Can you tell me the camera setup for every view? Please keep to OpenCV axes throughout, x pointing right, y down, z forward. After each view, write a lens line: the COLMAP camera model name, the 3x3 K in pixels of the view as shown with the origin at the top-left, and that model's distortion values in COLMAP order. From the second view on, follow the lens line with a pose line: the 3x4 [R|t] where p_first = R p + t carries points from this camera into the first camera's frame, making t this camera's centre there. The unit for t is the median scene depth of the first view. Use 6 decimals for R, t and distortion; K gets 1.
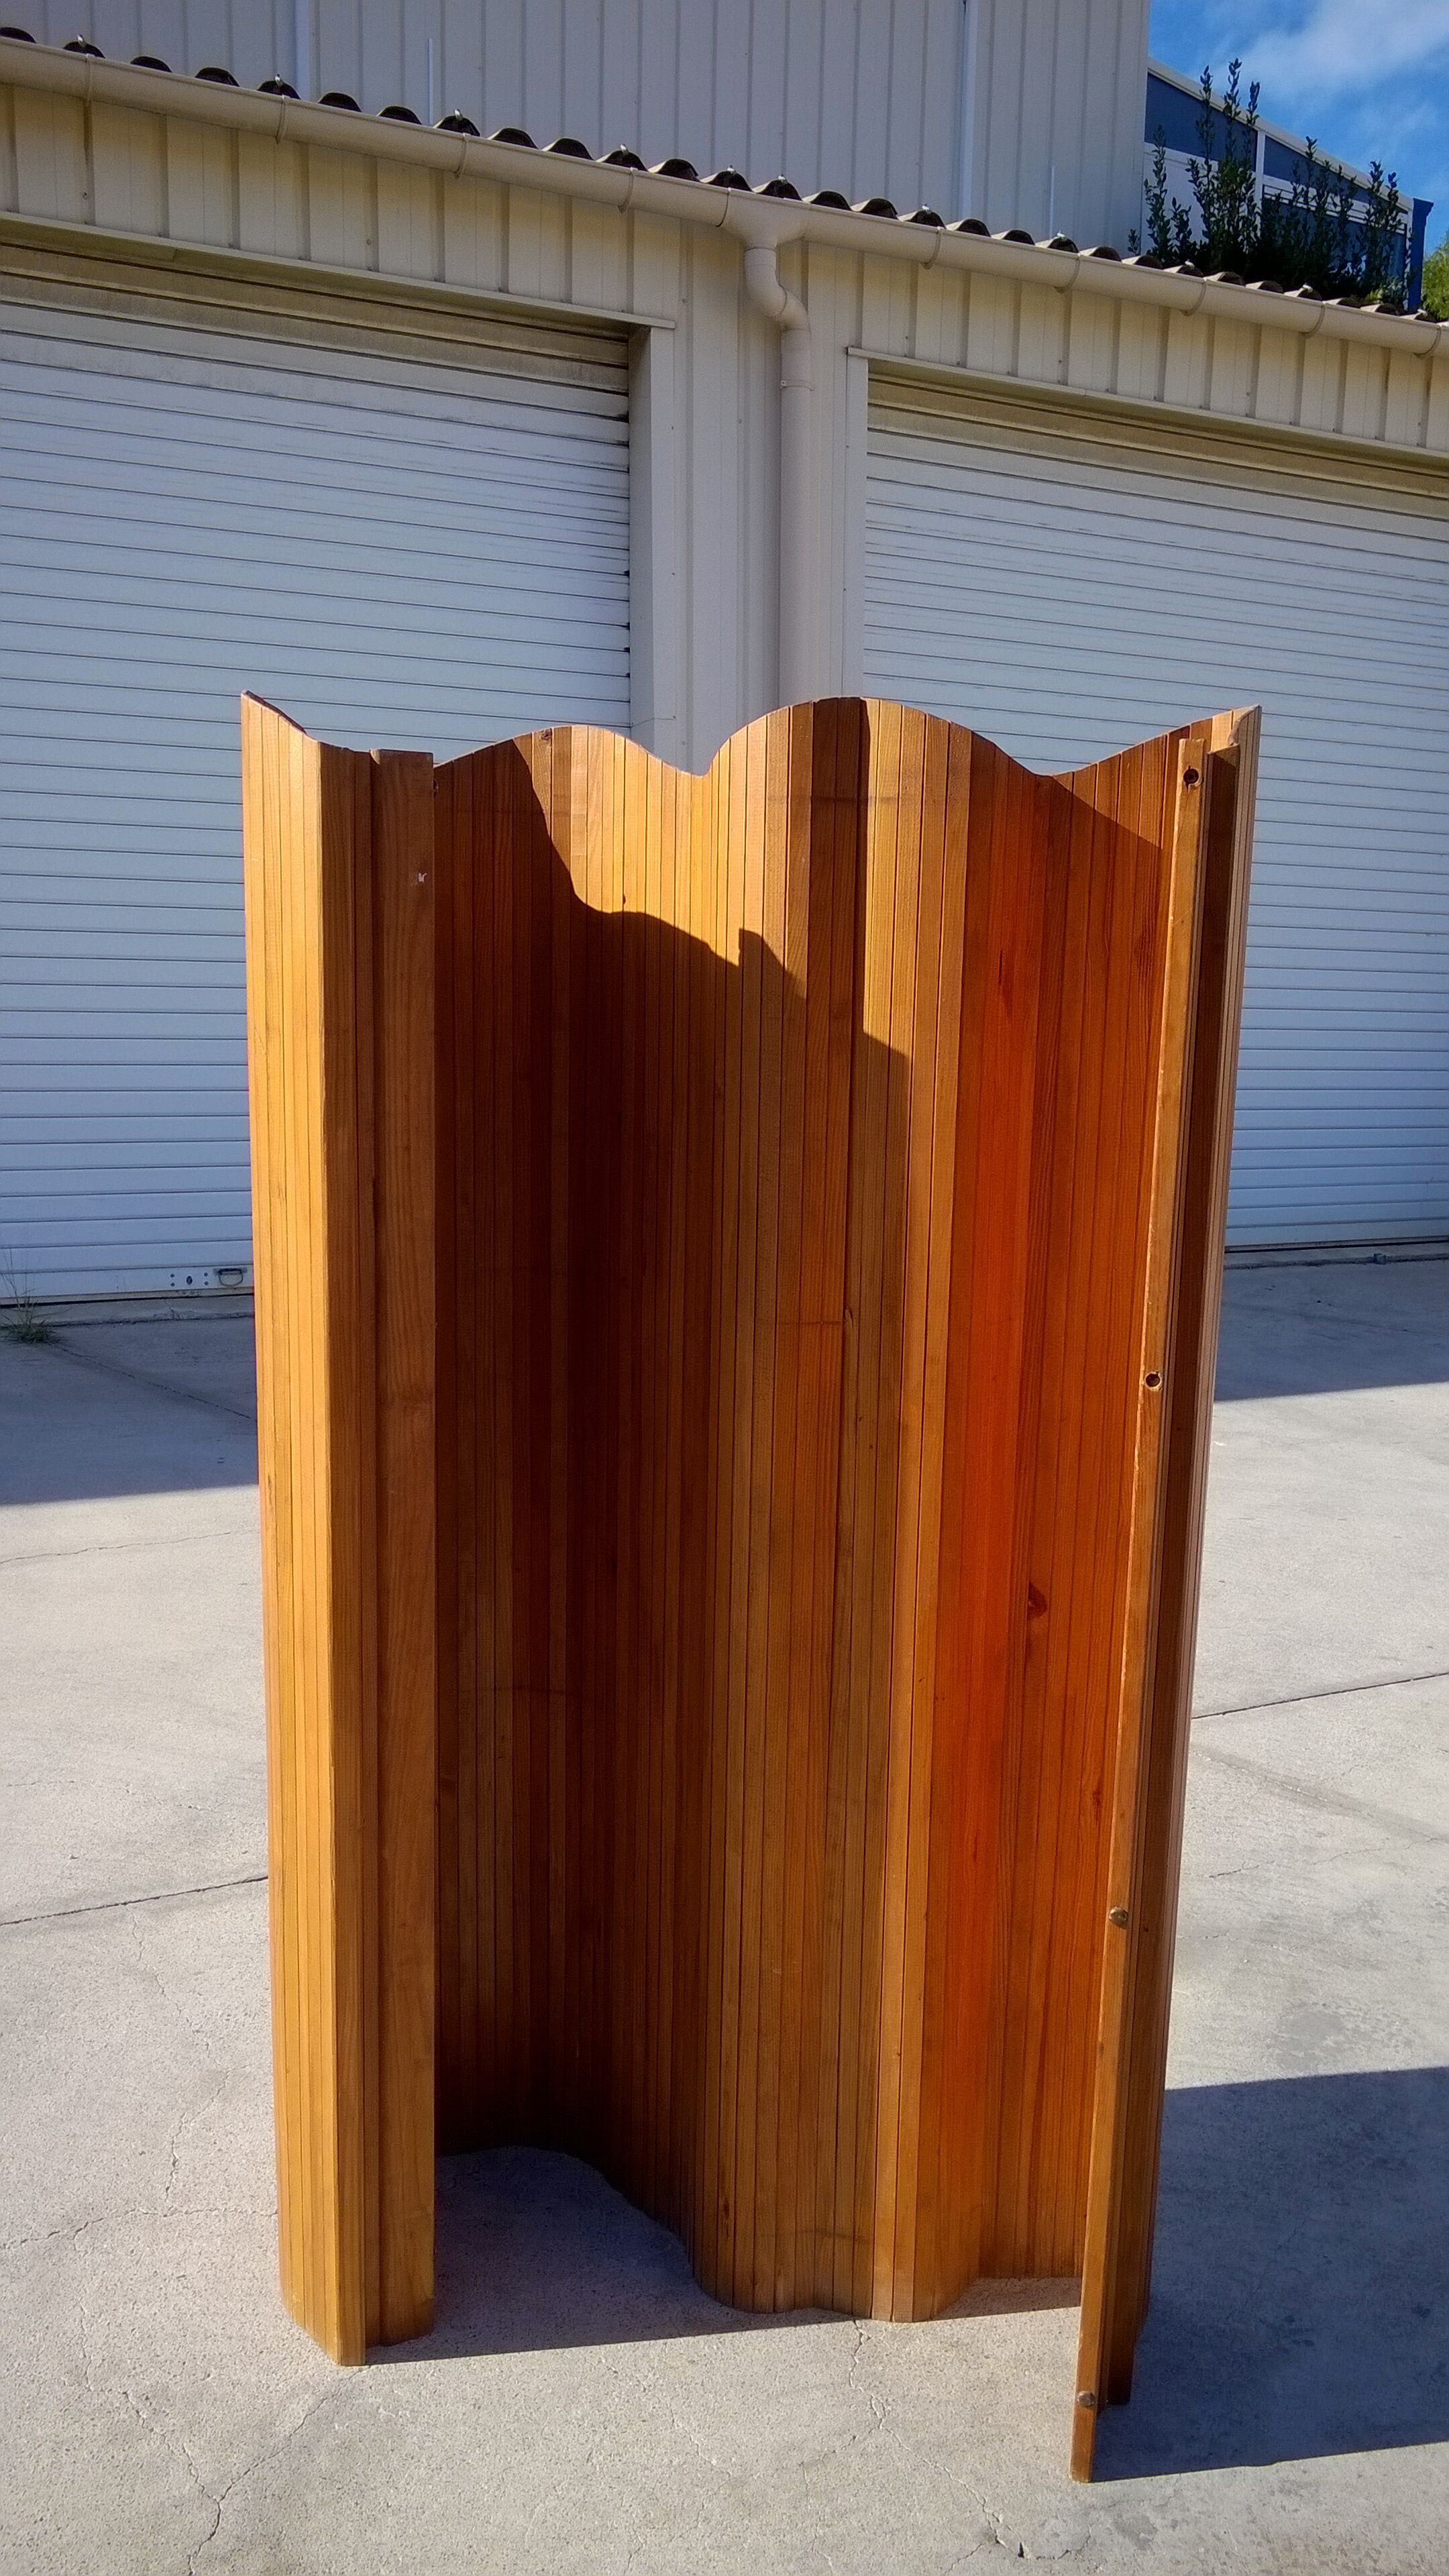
lens RADIAL K [[1978.6, 0, 716.0], [0, 1978.6, 1313.4], [0, 0, 1]] dist [0.100508, -0.030619]
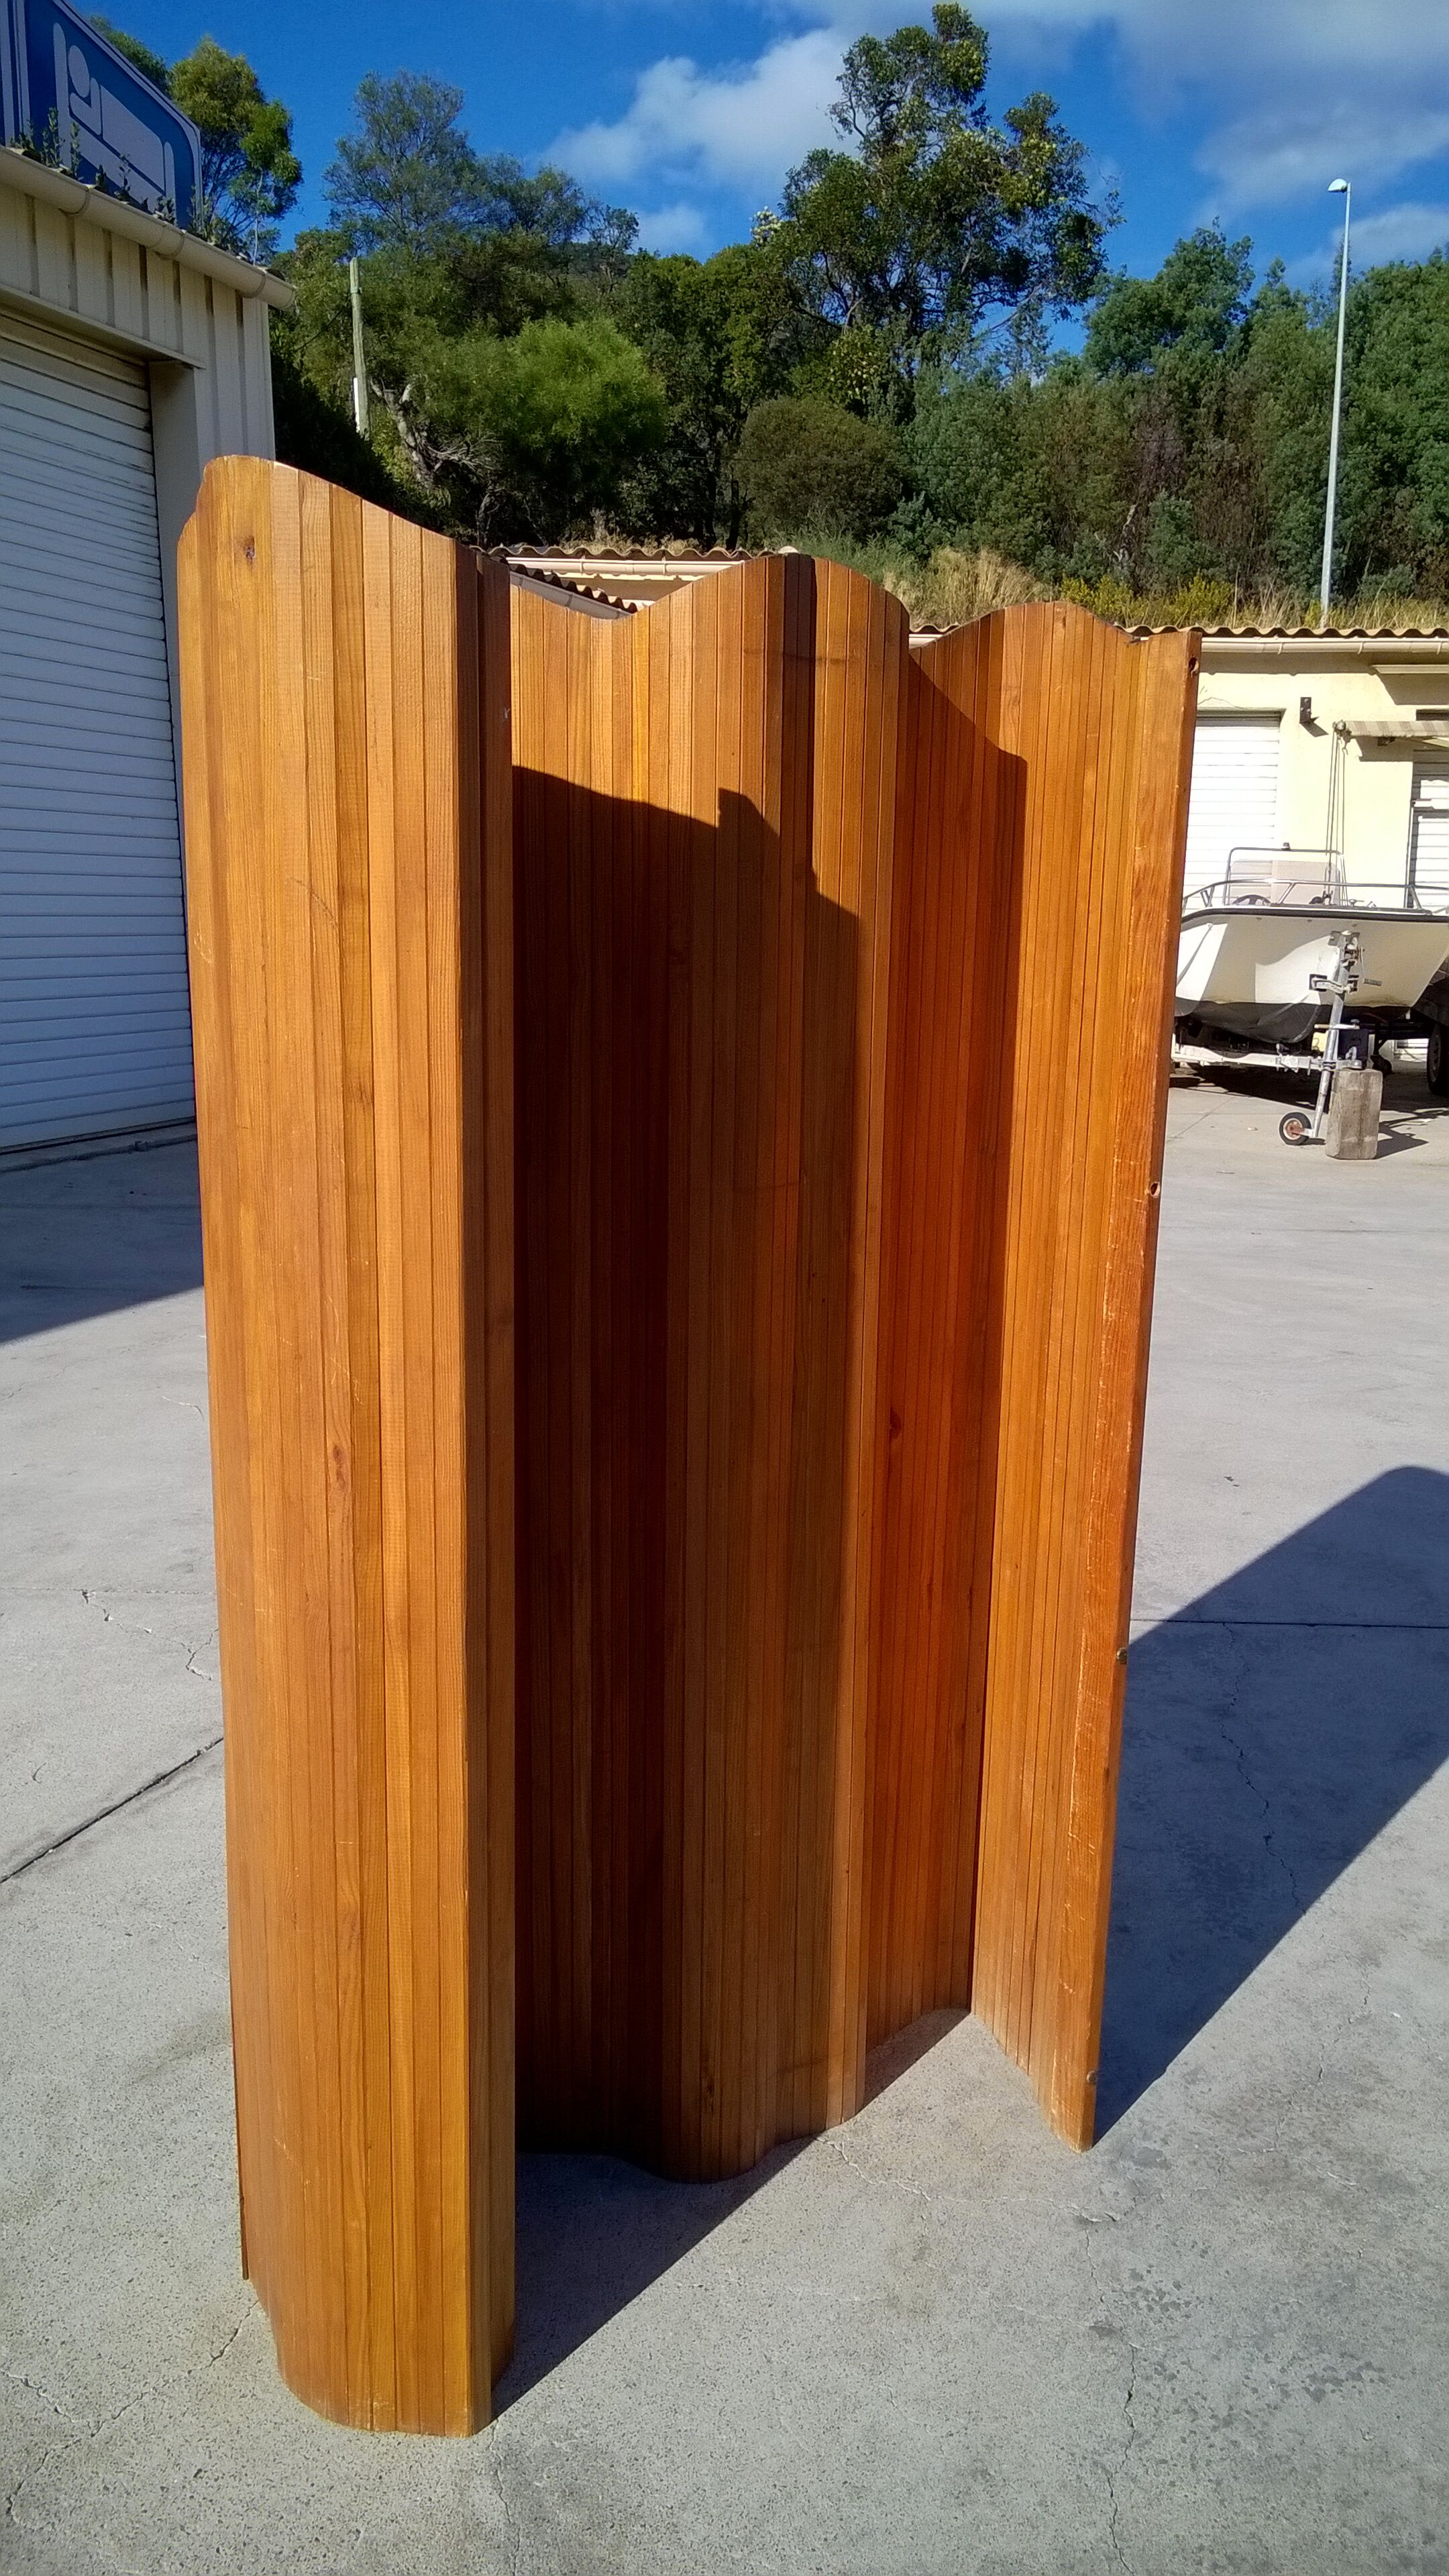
lens RADIAL K [[1978.6, 0, 731.1], [0, 1978.6, 1281.2], [0, 0, 1]] dist [0.100508, -0.030619]
pose [[0.714488, -0.142370, 0.685009, -0.662140], [0.118163, 0.989568, 0.082421, -0.033621], [-0.689597, 0.022054, 0.723857, 0.291051]]
